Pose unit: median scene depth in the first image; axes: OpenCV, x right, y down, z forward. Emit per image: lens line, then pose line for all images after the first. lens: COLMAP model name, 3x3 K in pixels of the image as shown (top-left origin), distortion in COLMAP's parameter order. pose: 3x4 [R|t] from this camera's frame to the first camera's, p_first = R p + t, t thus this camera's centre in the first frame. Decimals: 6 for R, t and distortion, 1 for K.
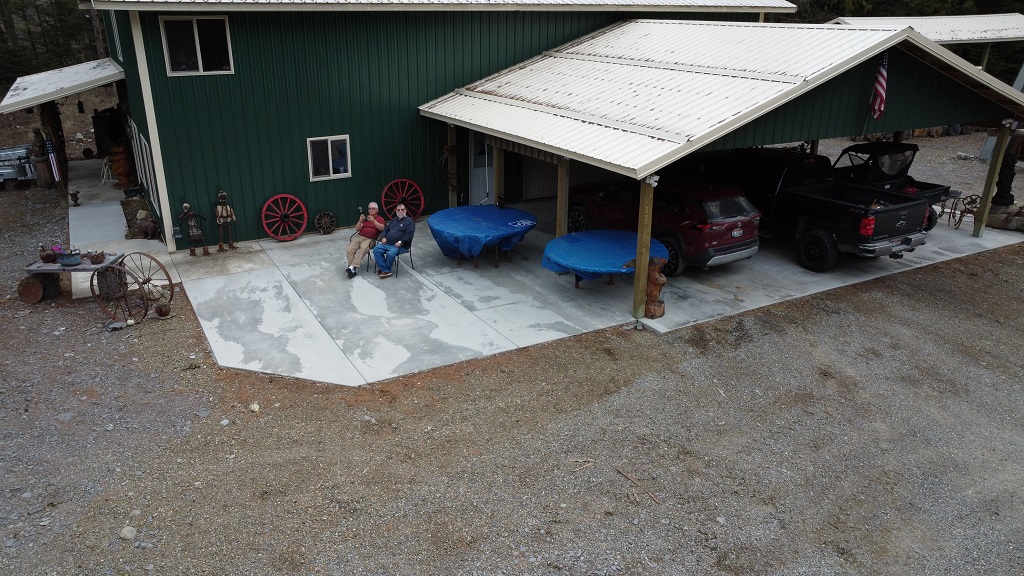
lens RADIAL K [[755.0, 0, 507.4], [0, 755.0, 288.7], [0, 0, 1]] dist [-0.130400, 0.202603]
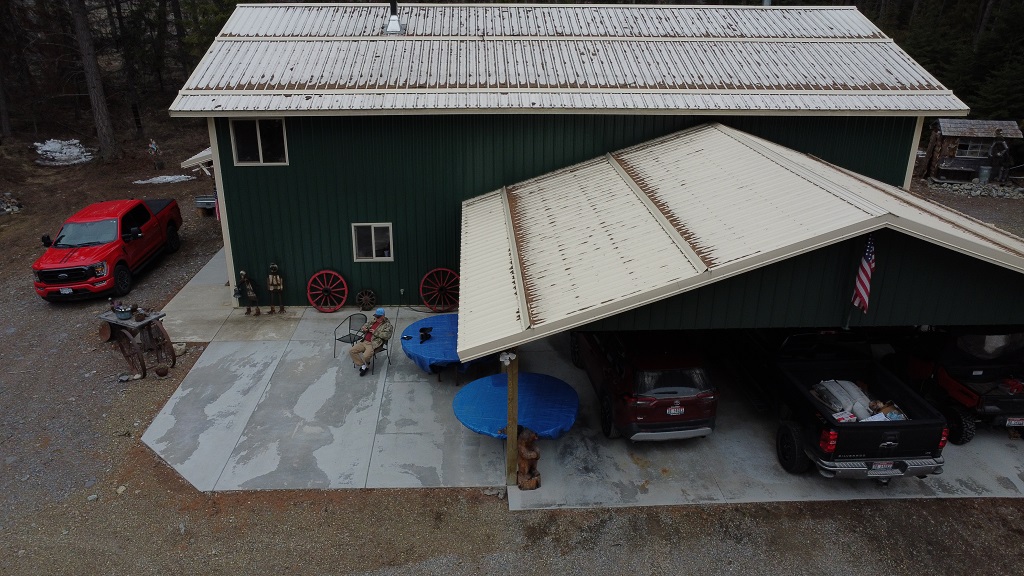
lens RADIAL K [[770.7, 0, 508.8], [0, 770.7, 276.7], [0, 0, 1]] dist [-0.153265, 0.269099]
pose [[0.892773, 0.157336, -0.422140, 0.469276], [-0.158754, 0.986798, 0.032047, -0.219485], [0.421609, 0.038406, 0.905964, 0.093168]]
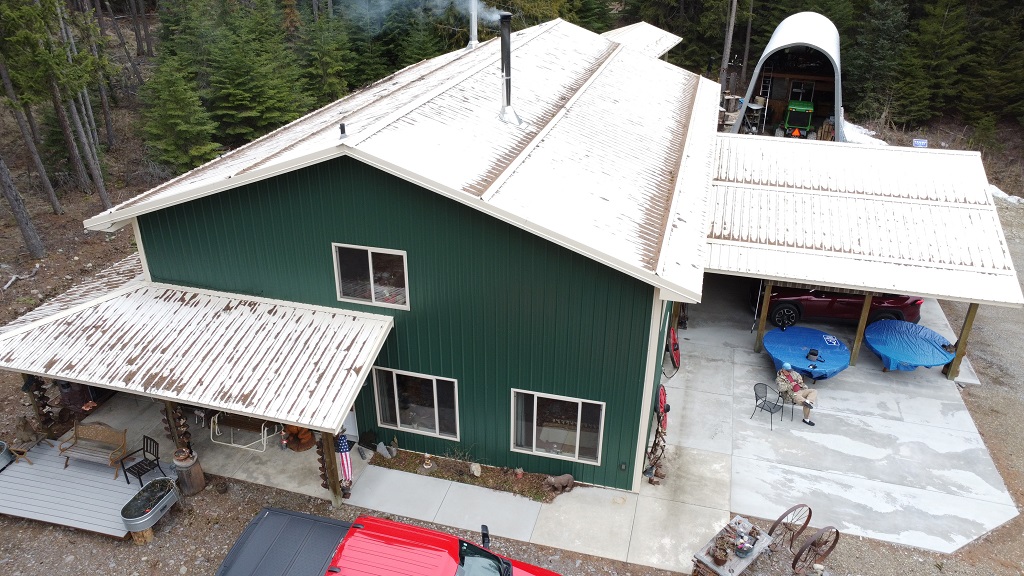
lens RADIAL K [[754.8, 0, 512.2], [0, 754.8, 283.7], [0, 0, 1]] dist [-0.135771, 0.215475]
pose [[0.707477, -0.316715, 0.631798, -1.180088], [0.251329, 0.948275, 0.193929, -0.578654], [-0.660538, 0.021589, 0.750482, 0.393440]]
